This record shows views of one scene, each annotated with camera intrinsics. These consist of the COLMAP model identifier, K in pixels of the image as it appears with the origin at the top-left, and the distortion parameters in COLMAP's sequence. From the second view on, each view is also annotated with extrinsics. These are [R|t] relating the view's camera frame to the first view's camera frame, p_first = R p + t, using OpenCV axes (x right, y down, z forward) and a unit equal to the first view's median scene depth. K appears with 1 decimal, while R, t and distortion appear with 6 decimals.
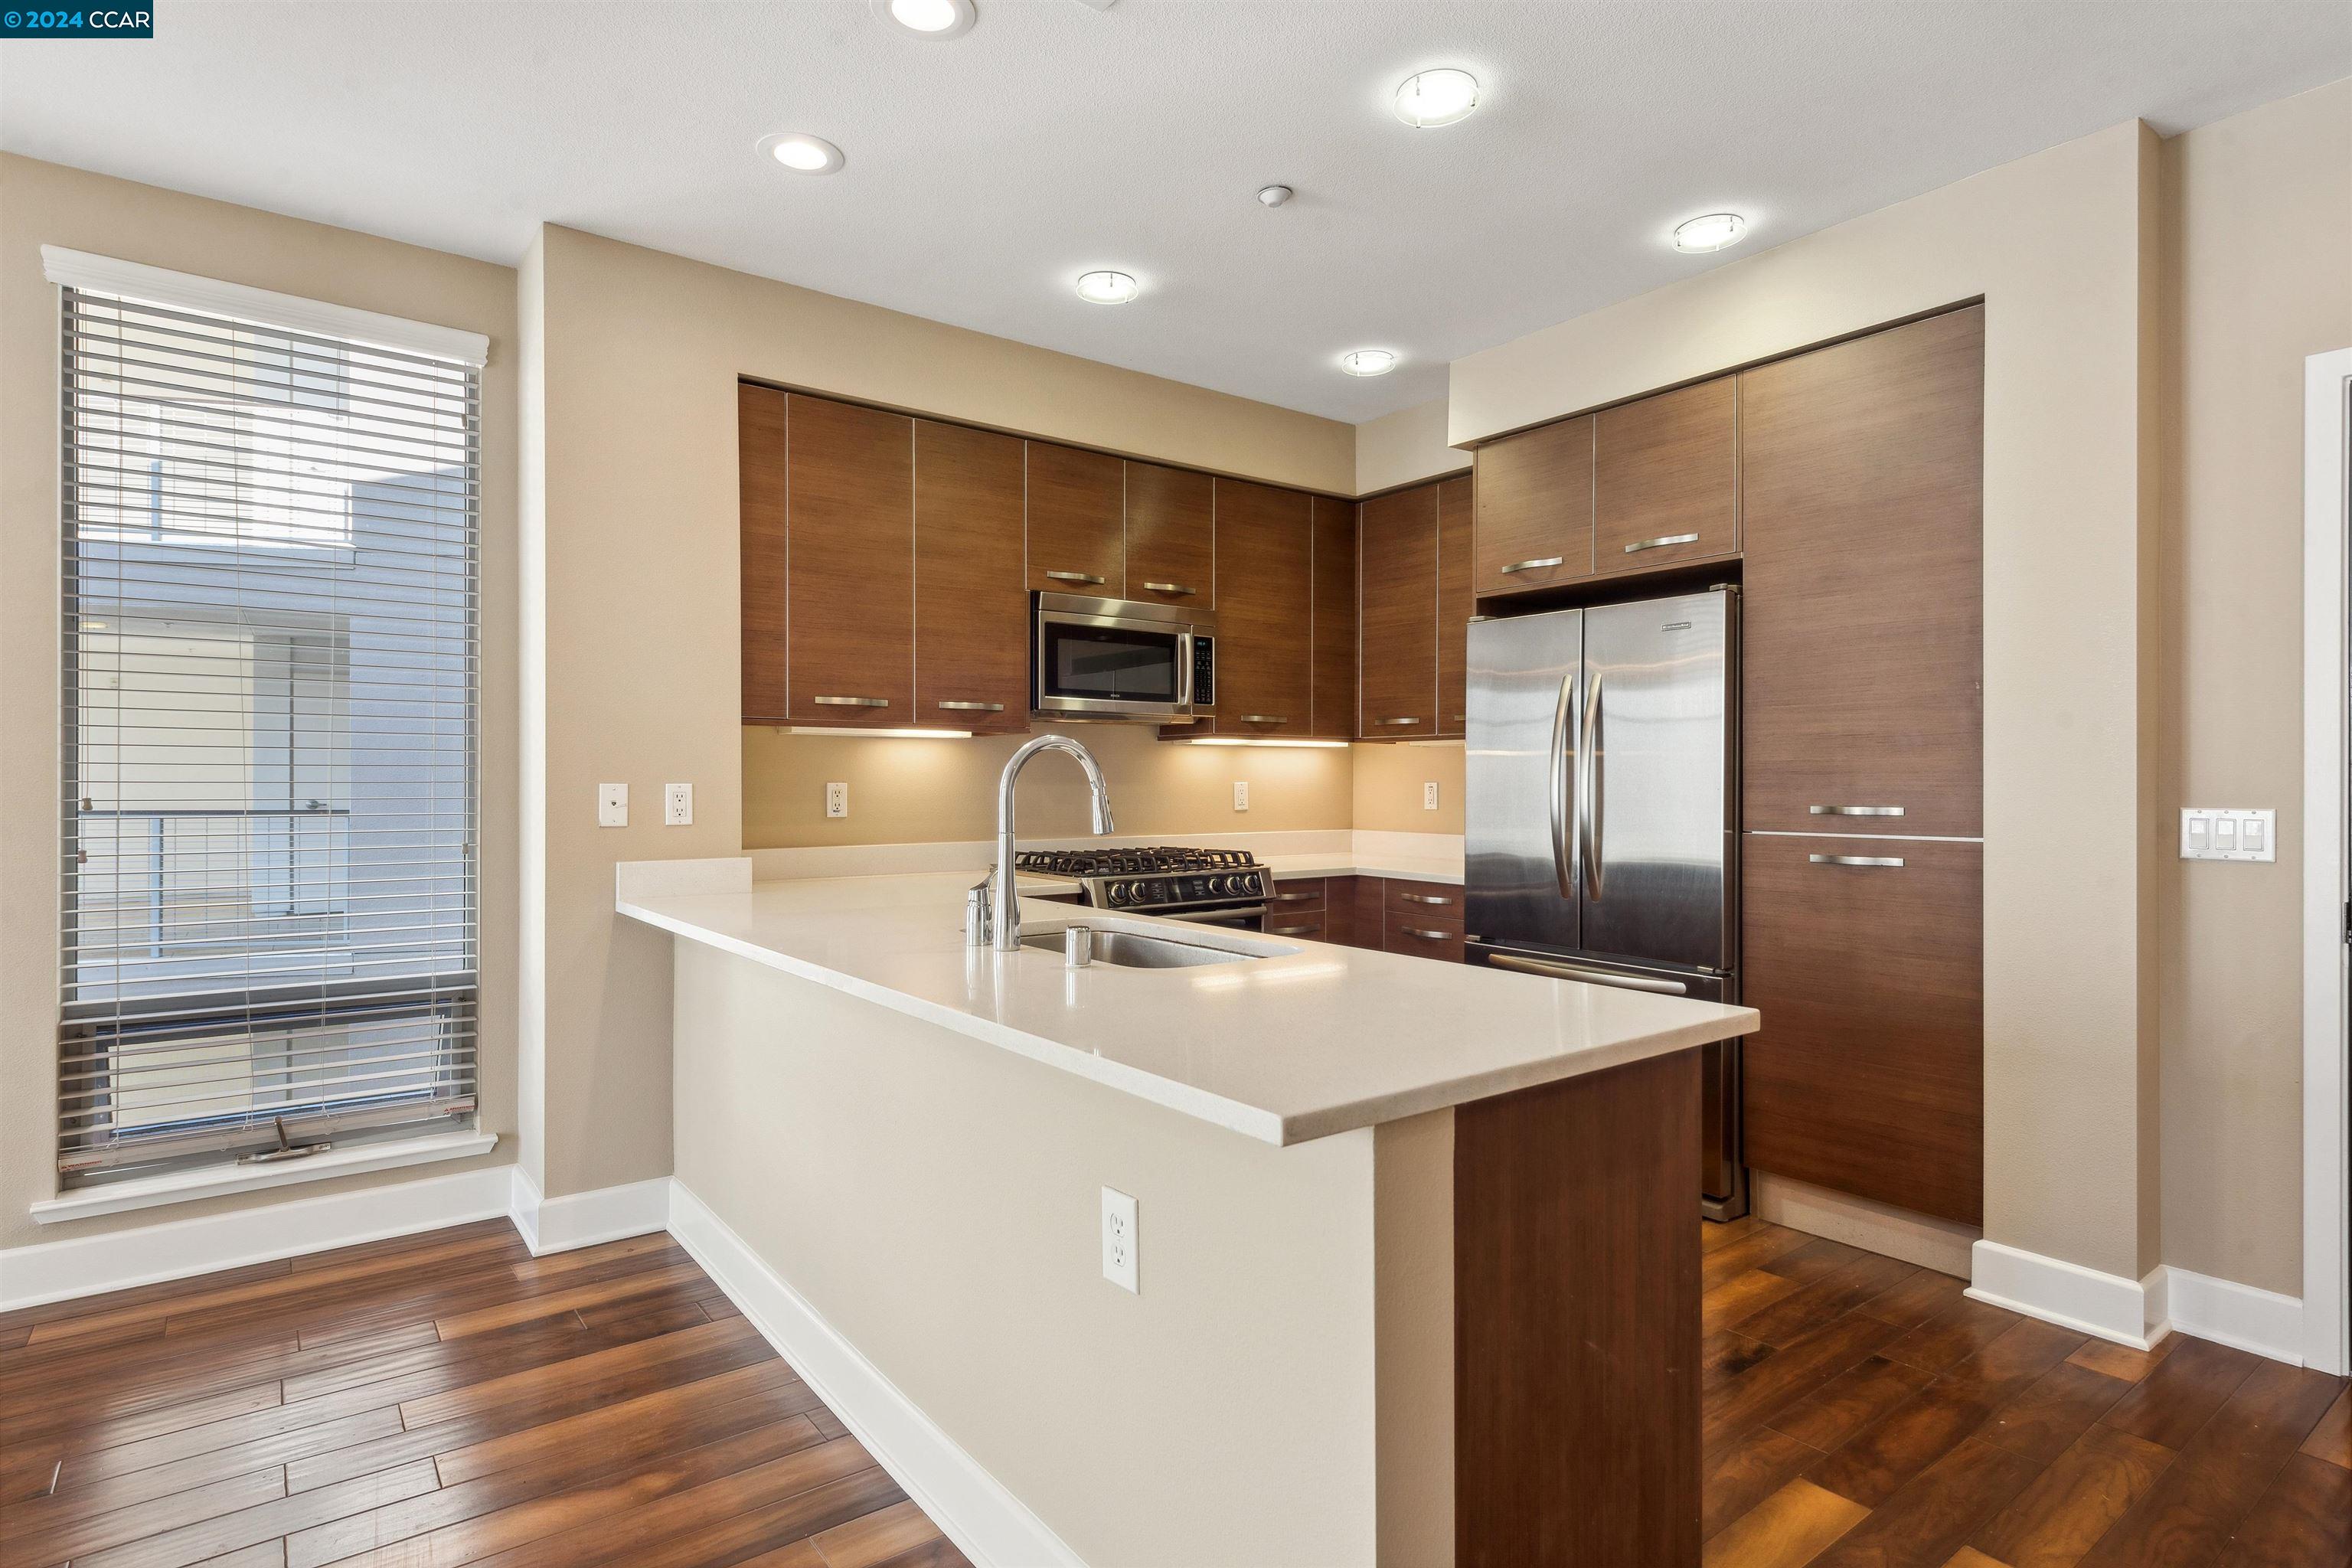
lens RADIAL K [[1212.7, 0, 1165.6], [0, 1212.7, 791.9], [0, 0, 1]] dist [0.002071, 0.000259]
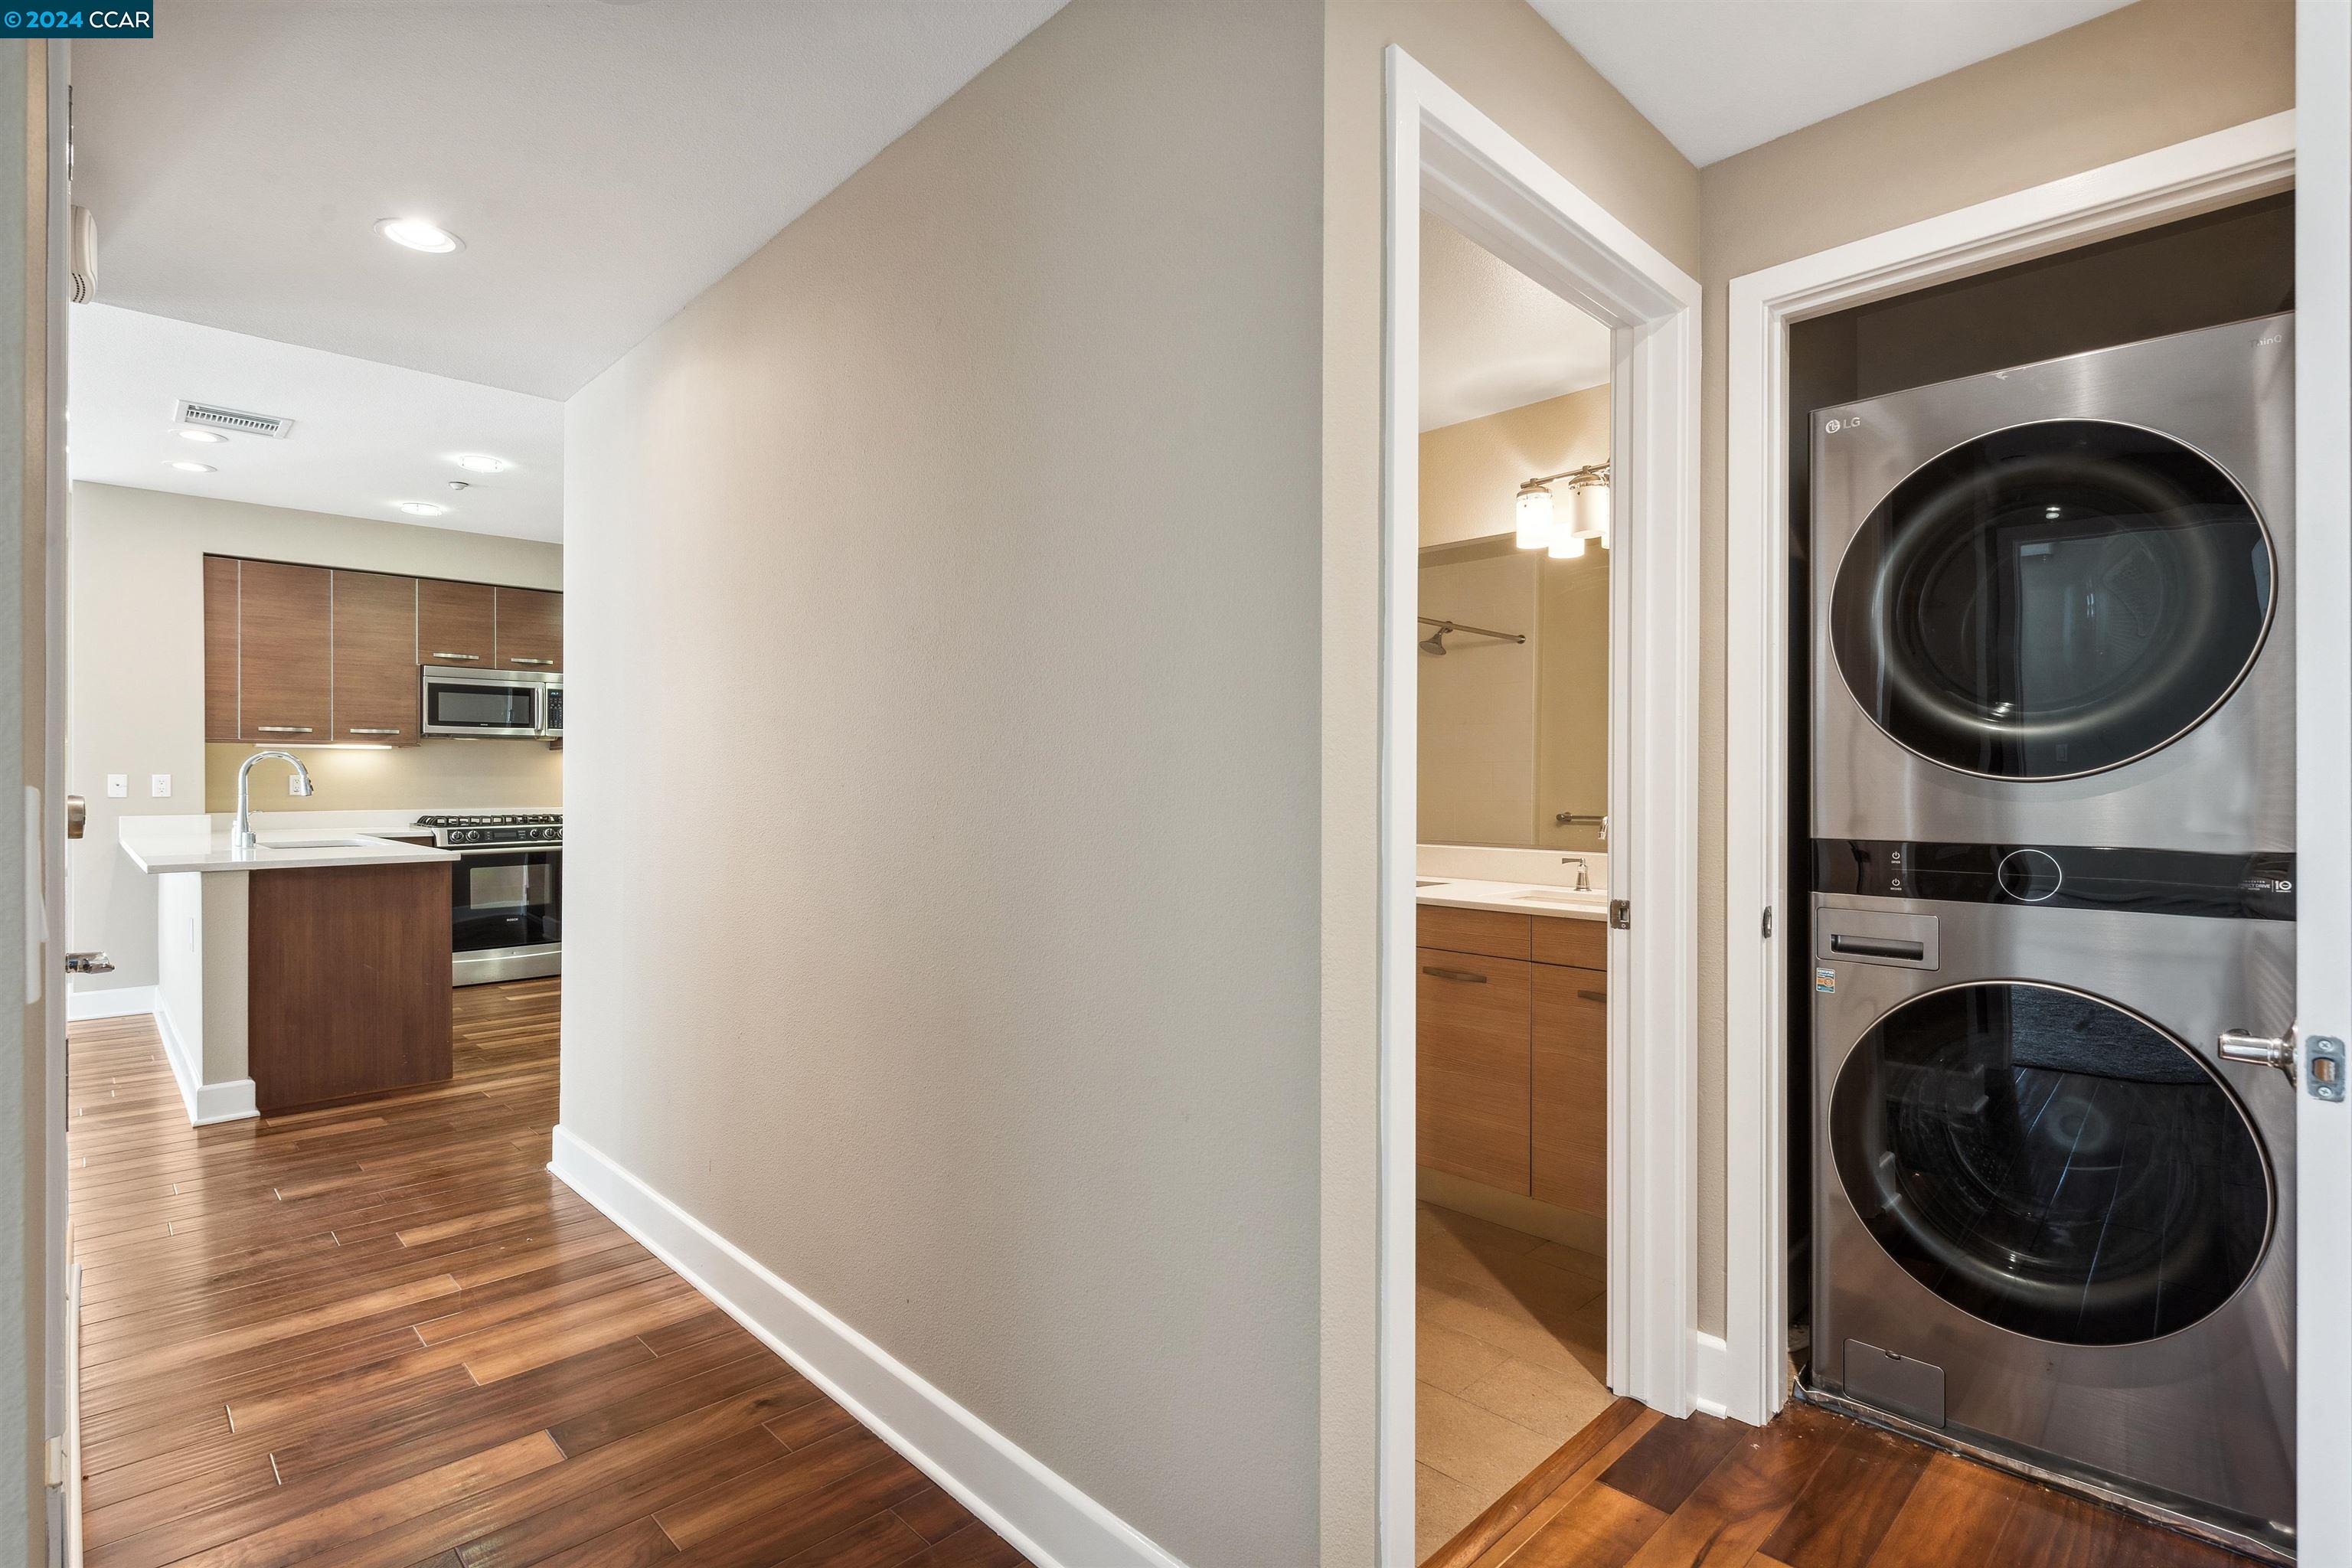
lens RADIAL K [[1161.8, 0, 1163.5], [0, 1161.8, 786.3], [0, 0, 1]] dist [0.009744, -0.002125]
pose [[0.993514, -0.000614, 0.113711, 0.839327], [0.001065, 0.999992, -0.003906, 0.017938], [-0.113707, 0.004002, 0.993506, -0.867358]]
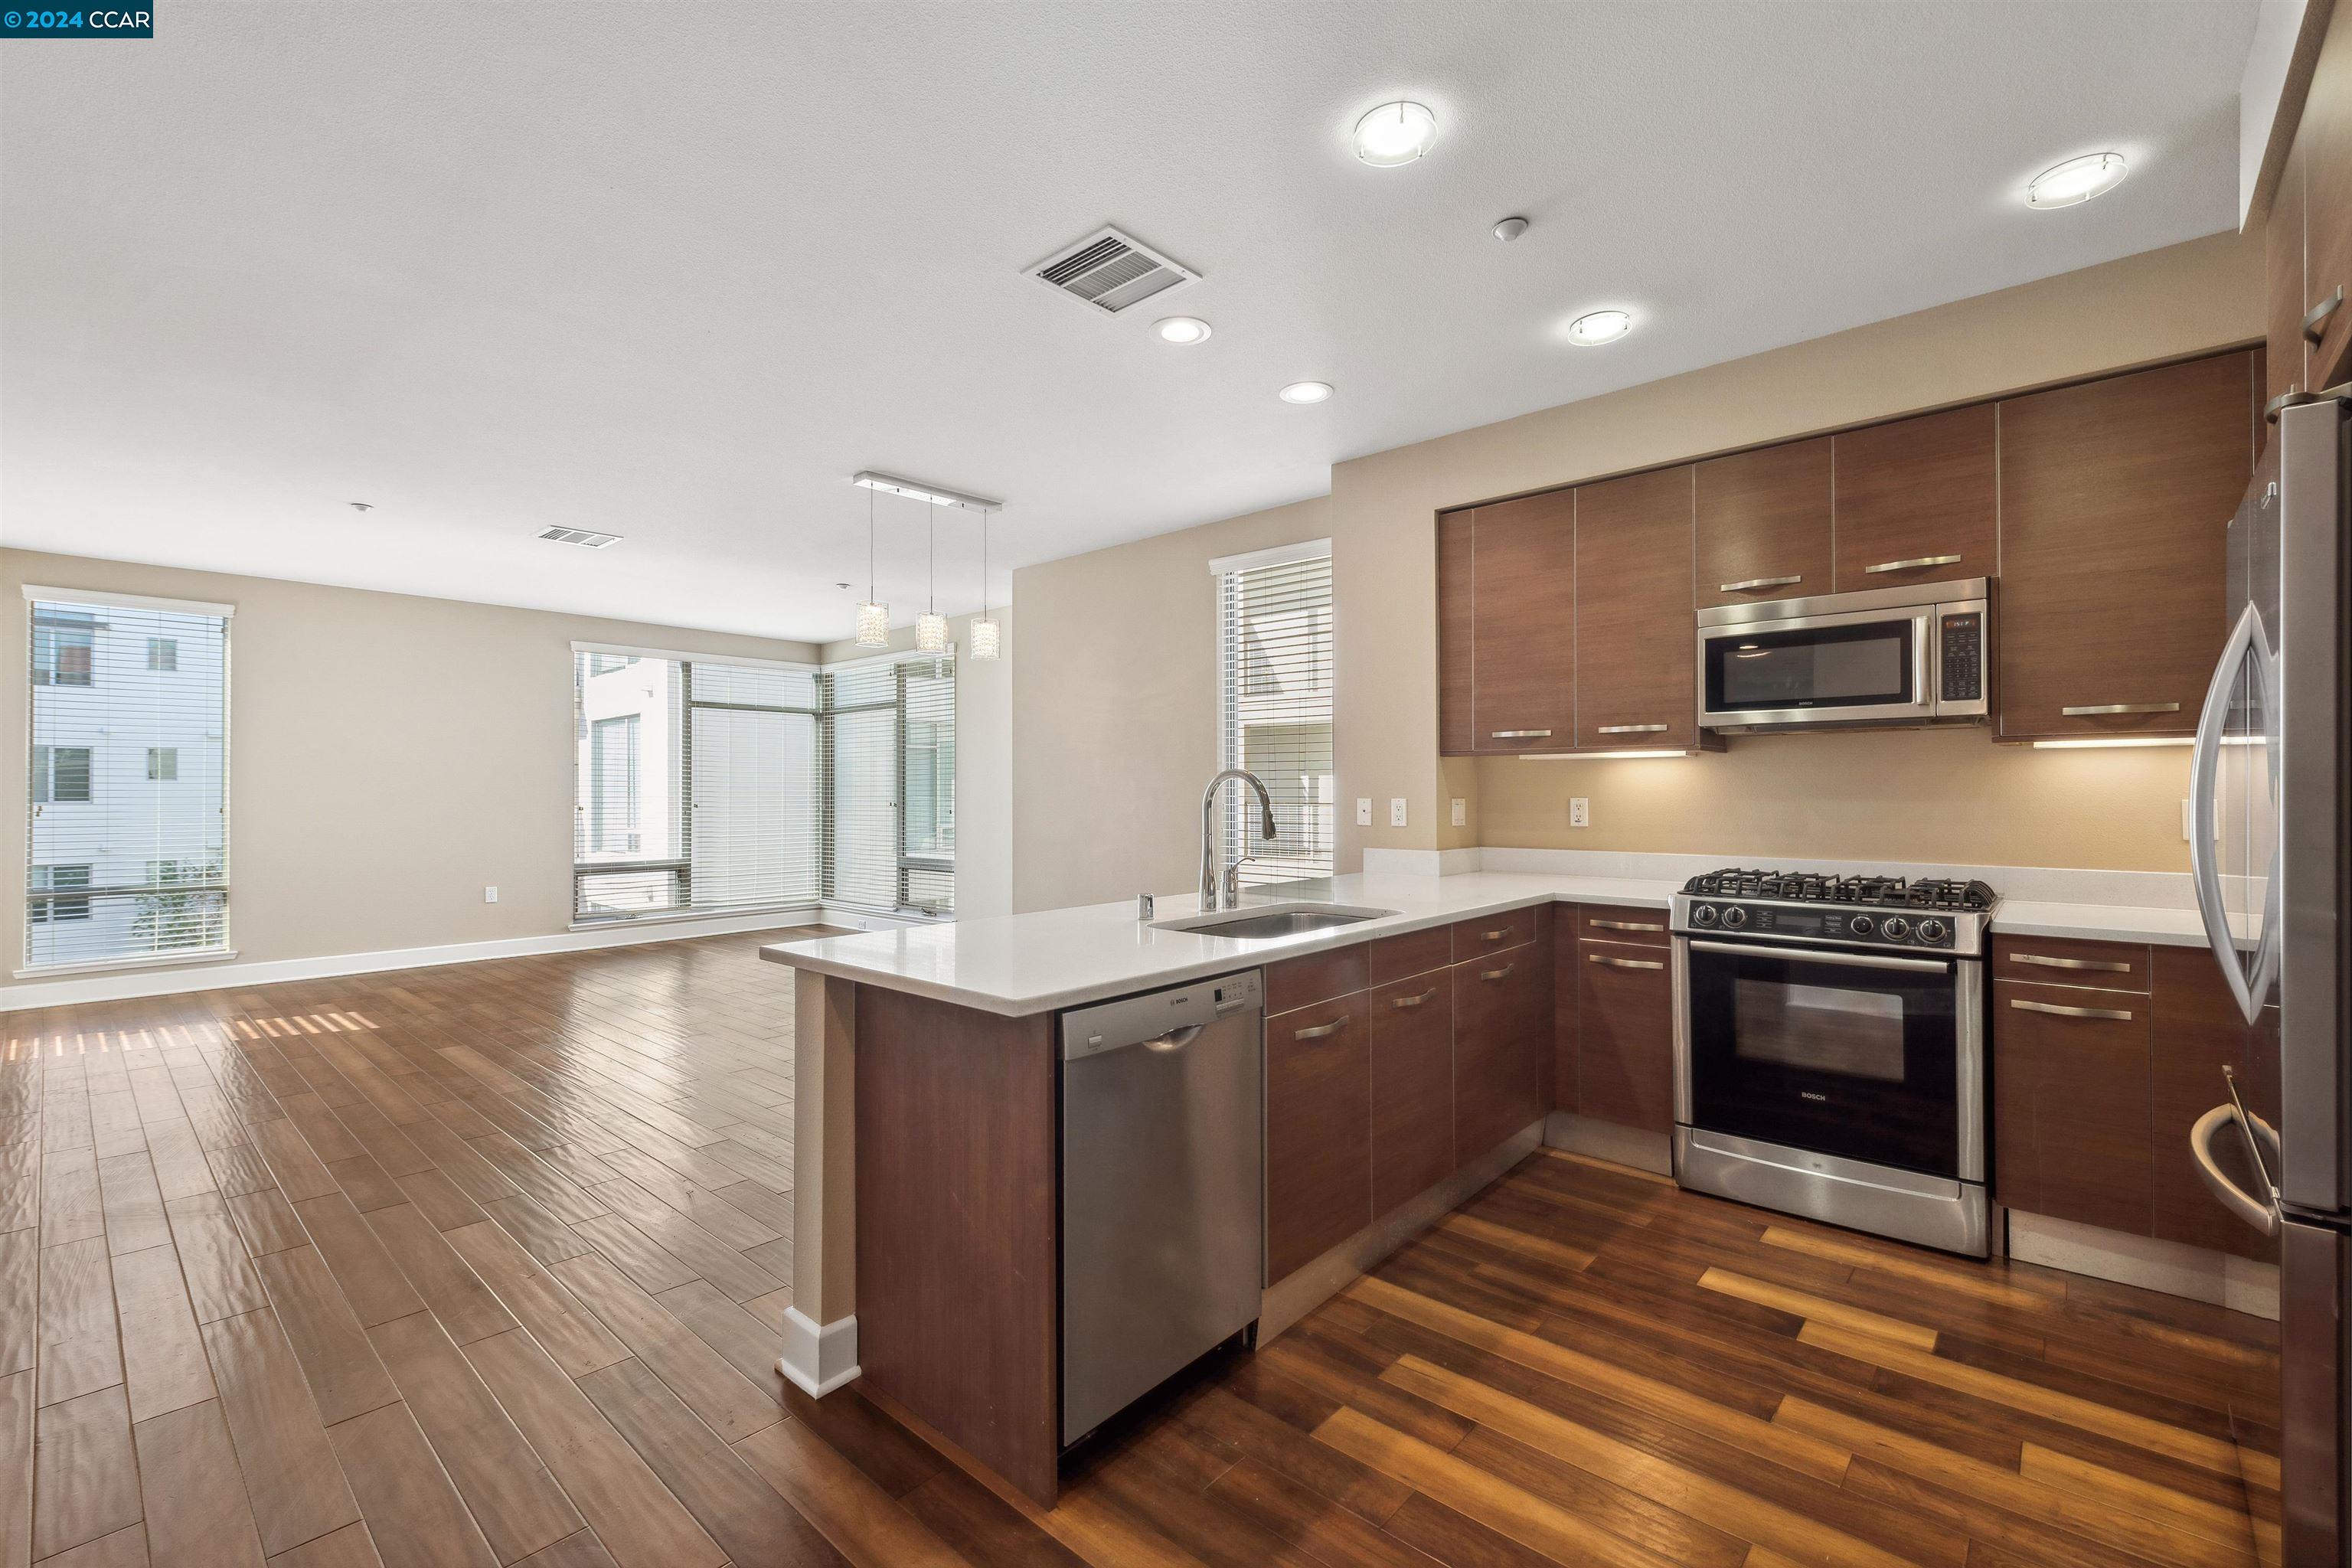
lens RADIAL K [[1014.9, 0, 1165.2], [0, 1014.9, 787.2], [0, 0, 1]] dist [0.010932, -0.002217]
pose [[0.172103, -0.005567, -0.985063, 0.718696], [-0.006771, 0.999954, -0.006834, -0.009777], [0.985056, 0.007846, 0.172057, 0.457859]]
